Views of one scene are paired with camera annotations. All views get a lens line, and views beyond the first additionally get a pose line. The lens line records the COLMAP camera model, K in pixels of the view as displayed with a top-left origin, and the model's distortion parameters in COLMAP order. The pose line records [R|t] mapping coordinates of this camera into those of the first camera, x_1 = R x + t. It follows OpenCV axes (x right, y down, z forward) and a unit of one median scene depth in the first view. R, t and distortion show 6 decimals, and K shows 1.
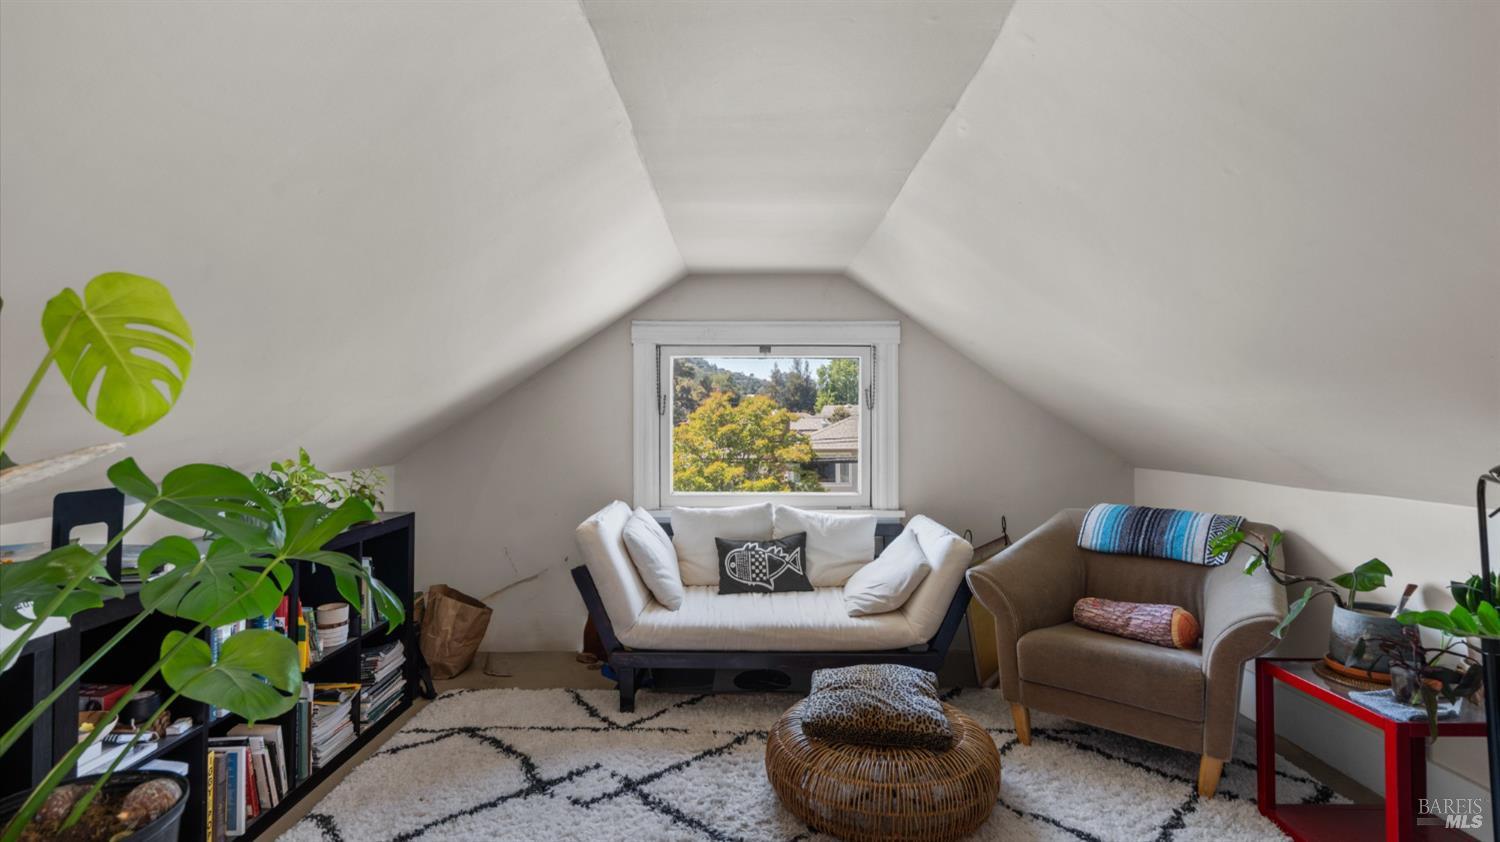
lens RADIAL K [[716.8, 0, 748.6], [0, 716.8, 418.4], [0, 0, 1]] dist [0.003366, 0.000207]
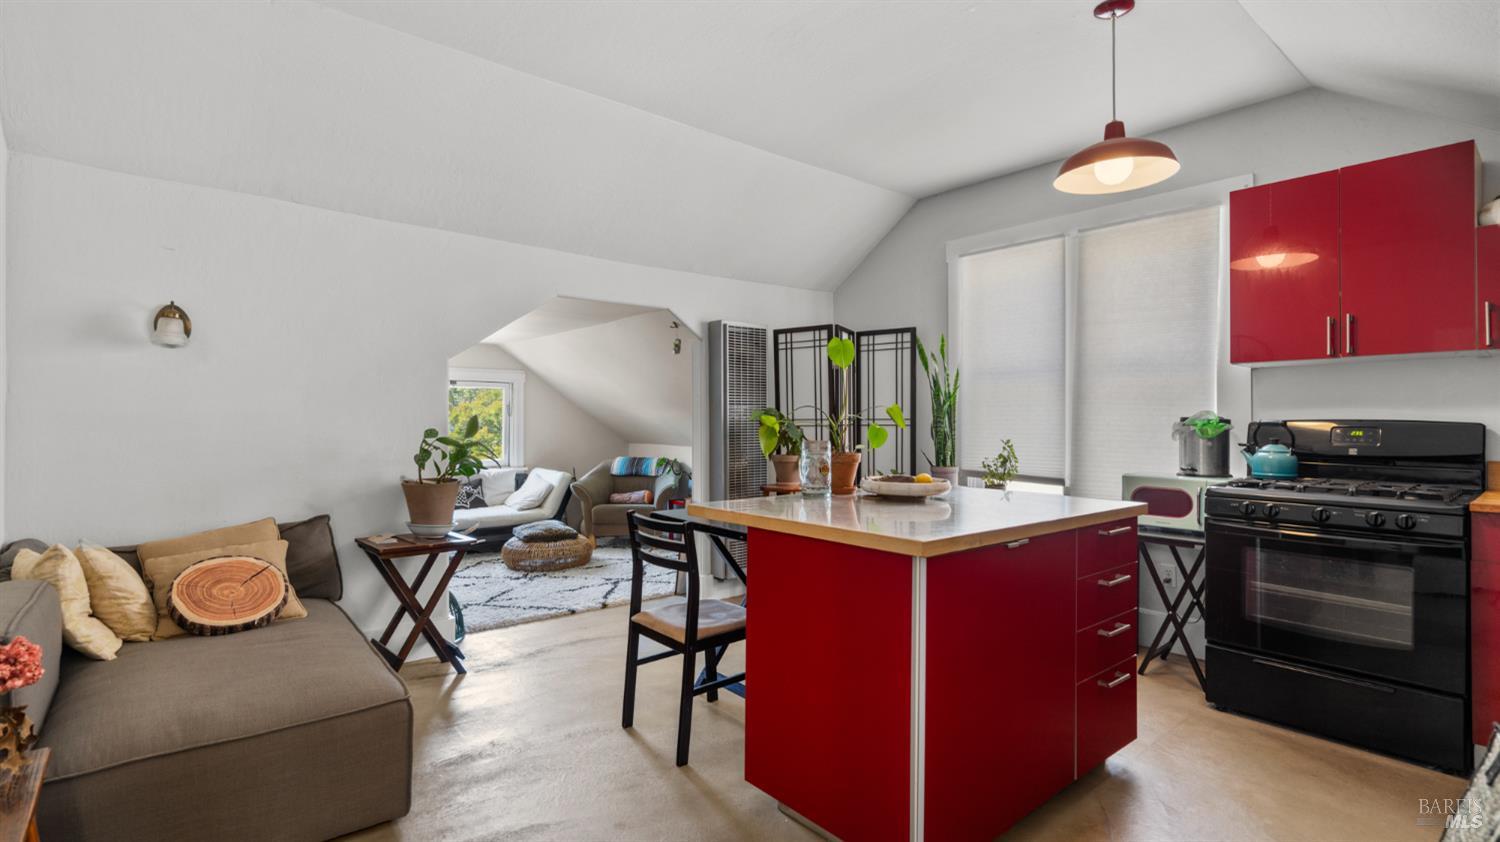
lens RADIAL K [[716.8, 0, 750.9], [0, 716.8, 422.0], [0, 0, 1]] dist [0.003366, 0.000207]
pose [[0.773426, 0.003113, 0.633878, -0.729208], [-0.003697, 0.999993, -0.000400, 0.003299], [-0.633875, -0.002034, 0.773433, -1.202094]]
